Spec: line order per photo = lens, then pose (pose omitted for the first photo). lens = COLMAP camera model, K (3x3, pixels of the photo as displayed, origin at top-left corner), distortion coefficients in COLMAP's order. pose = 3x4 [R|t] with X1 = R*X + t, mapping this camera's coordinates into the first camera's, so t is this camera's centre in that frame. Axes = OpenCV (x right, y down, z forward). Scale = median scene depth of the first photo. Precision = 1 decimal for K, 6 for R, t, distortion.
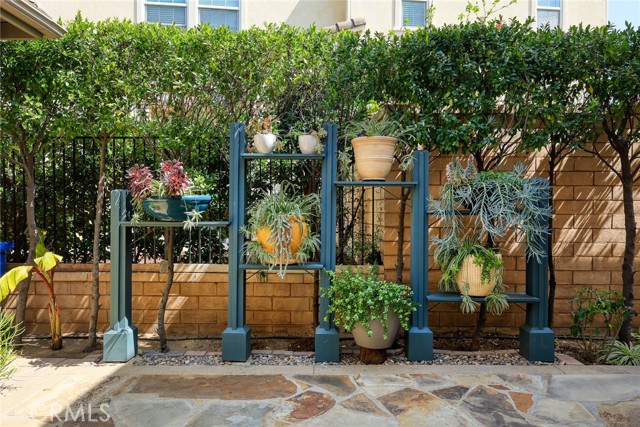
lens RADIAL K [[439.9, 0, 322.2], [0, 439.9, 212.3], [0, 0, 1]] dist [0.008356, 0.001762]
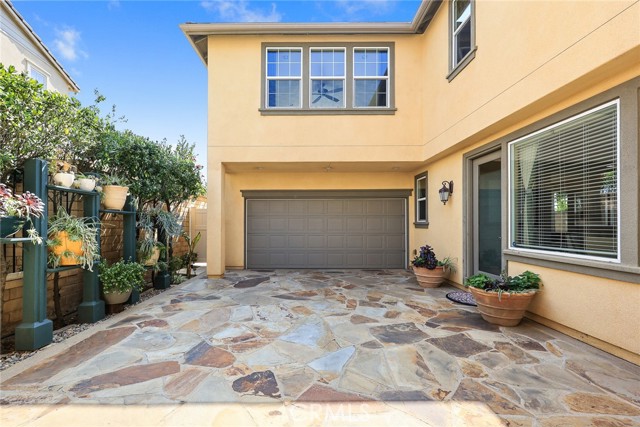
lens RADIAL K [[263.5, 0, 316.5], [0, 263.5, 219.6], [0, 0, 1]] dist [0.003910, 0.000290]
pose [[-0.045612, 0.014338, 0.998856, -1.184411], [0.006256, 0.999881, -0.014067, -0.014637], [-0.998940, 0.005607, -0.045697, 0.288750]]
